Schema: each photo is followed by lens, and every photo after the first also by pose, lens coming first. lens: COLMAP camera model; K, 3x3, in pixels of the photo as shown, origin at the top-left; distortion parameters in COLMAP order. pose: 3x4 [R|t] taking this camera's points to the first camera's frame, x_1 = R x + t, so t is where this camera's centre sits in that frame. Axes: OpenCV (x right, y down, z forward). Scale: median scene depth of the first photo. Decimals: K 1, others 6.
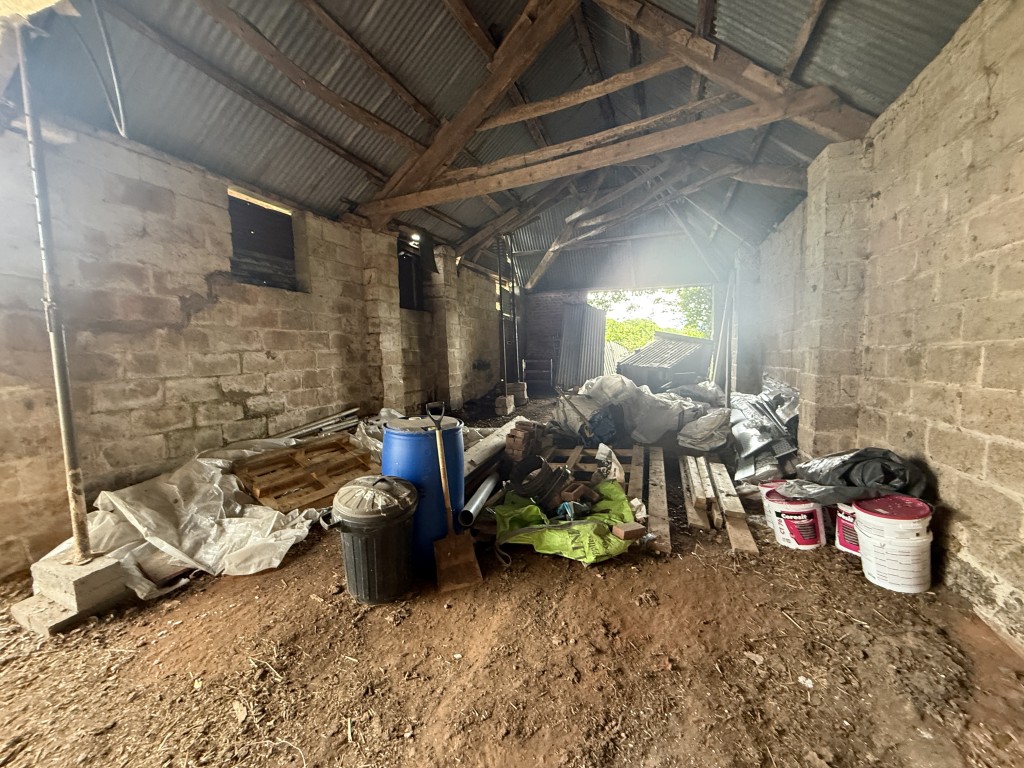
lens RADIAL K [[406.5, 0, 512.0], [0, 406.5, 384.0], [0, 0, 1]] dist [-0.001657, 0.000229]
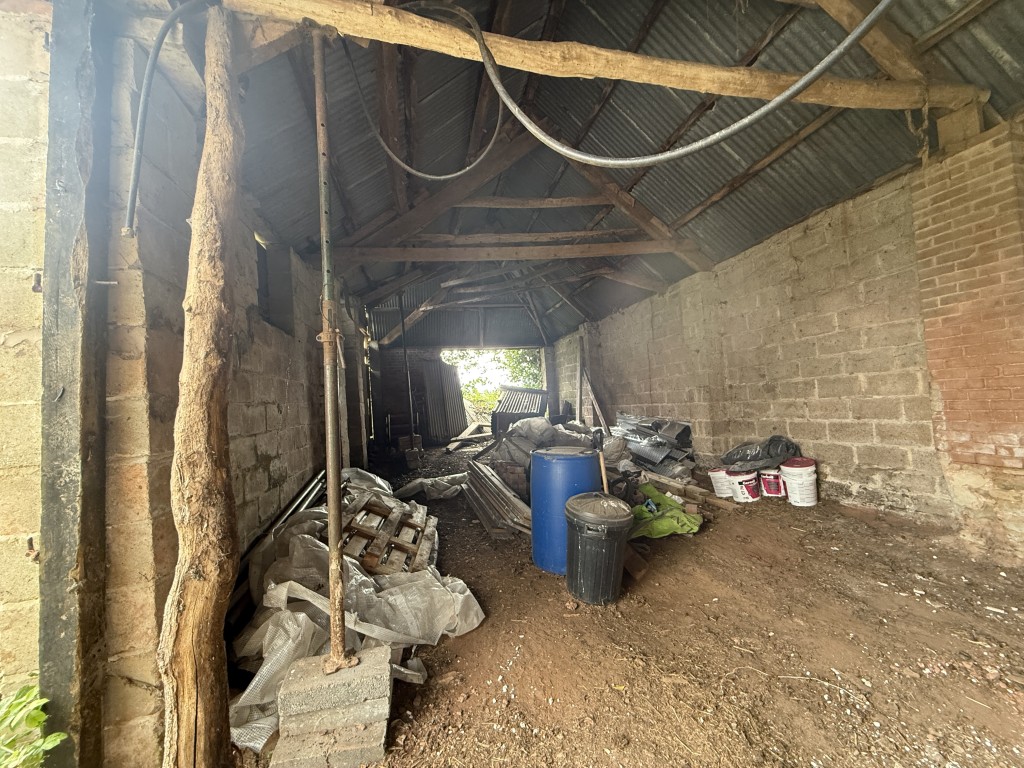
lens RADIAL K [[406.5, 0, 512.0], [0, 406.5, 384.0], [0, 0, 1]] dist [-0.001657, 0.000229]
pose [[0.825641, -0.009056, 0.564123, -1.111729], [0.090932, 0.988935, -0.117211, 0.030126], [-0.556820, 0.148071, 0.817329, 0.106832]]
